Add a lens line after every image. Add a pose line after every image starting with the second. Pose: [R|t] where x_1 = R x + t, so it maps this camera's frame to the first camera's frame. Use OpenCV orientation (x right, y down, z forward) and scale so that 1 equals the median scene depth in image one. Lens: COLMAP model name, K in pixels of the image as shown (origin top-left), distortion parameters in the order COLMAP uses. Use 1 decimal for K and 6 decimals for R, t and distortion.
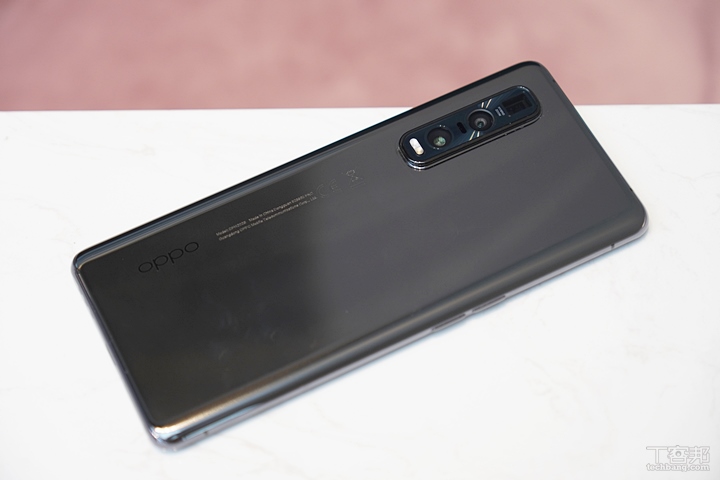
lens RADIAL K [[1681.4, 0, 359.4], [0, 1681.4, 239.8], [0, 0, 1]] dist [-0.010366, 0.000000]
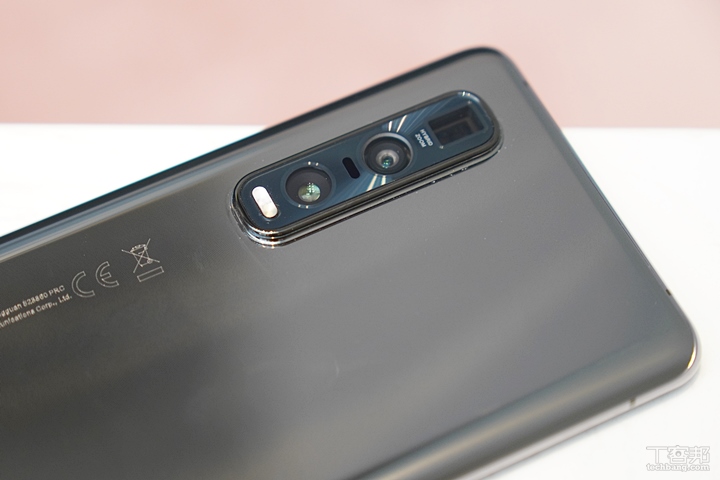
lens RADIAL K [[1681.4, 0, 360.5], [0, 1681.4, 240.1], [0, 0, 1]] dist [-0.010366, 0.000000]
pose [[0.999764, 0.016851, 0.013740, 0.056886], [-0.016815, 0.999855, -0.002737, -0.042334], [-0.013784, 0.002505, 0.999902, 0.467184]]
